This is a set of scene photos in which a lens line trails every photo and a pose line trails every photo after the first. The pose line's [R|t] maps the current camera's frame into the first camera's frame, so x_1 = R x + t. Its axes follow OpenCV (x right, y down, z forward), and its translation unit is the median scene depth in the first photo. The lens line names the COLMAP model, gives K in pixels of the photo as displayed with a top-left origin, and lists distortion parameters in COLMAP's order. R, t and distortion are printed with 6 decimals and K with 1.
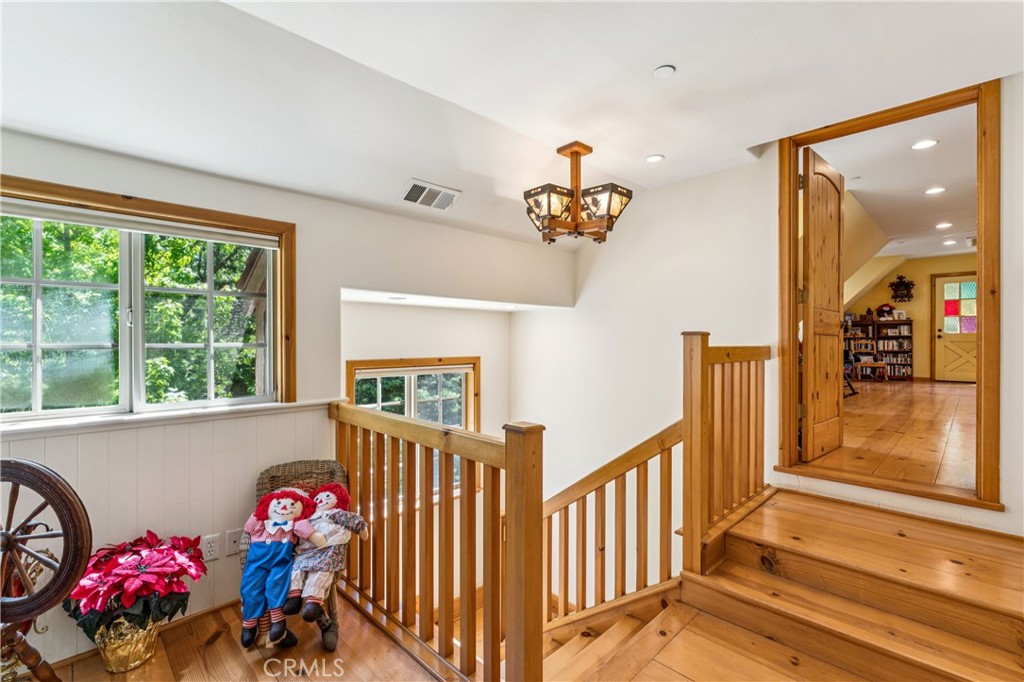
lens RADIAL K [[461.8, 0, 512.0], [0, 461.8, 341.0], [0, 0, 1]] dist [0.001390, 0.000347]
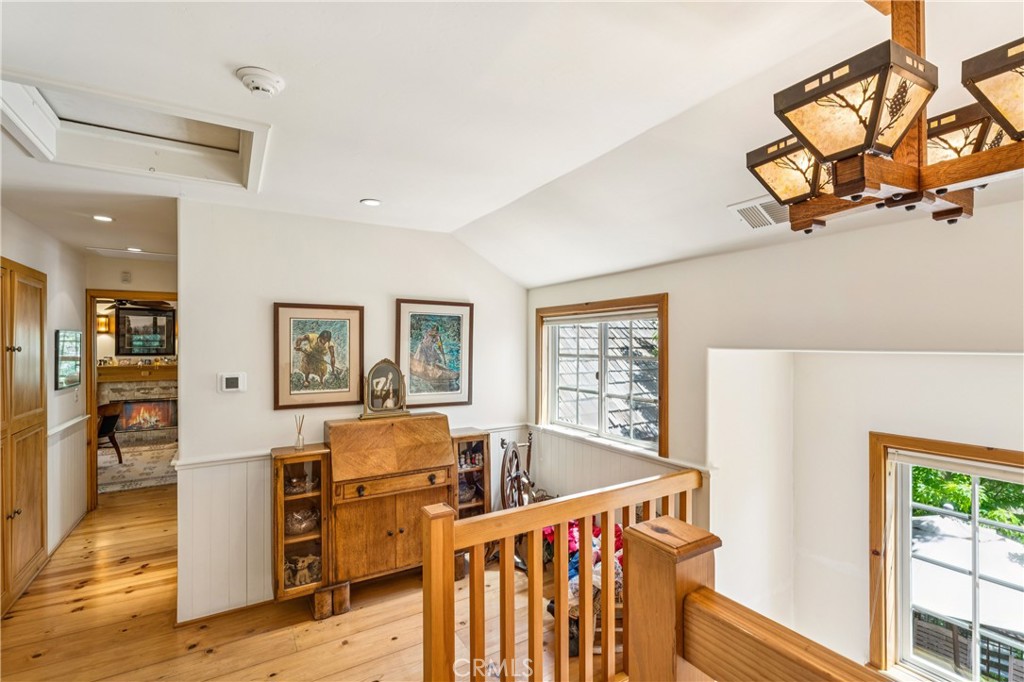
lens RADIAL K [[463.0, 0, 509.6], [0, 463.0, 342.3], [0, 0, 1]] dist [-0.000051, -0.000091]
pose [[-0.235940, -0.001497, -0.971766, 0.645523], [0.001433, 0.999997, -0.001888, -0.132318], [0.971767, -0.001838, -0.235937, 0.871012]]
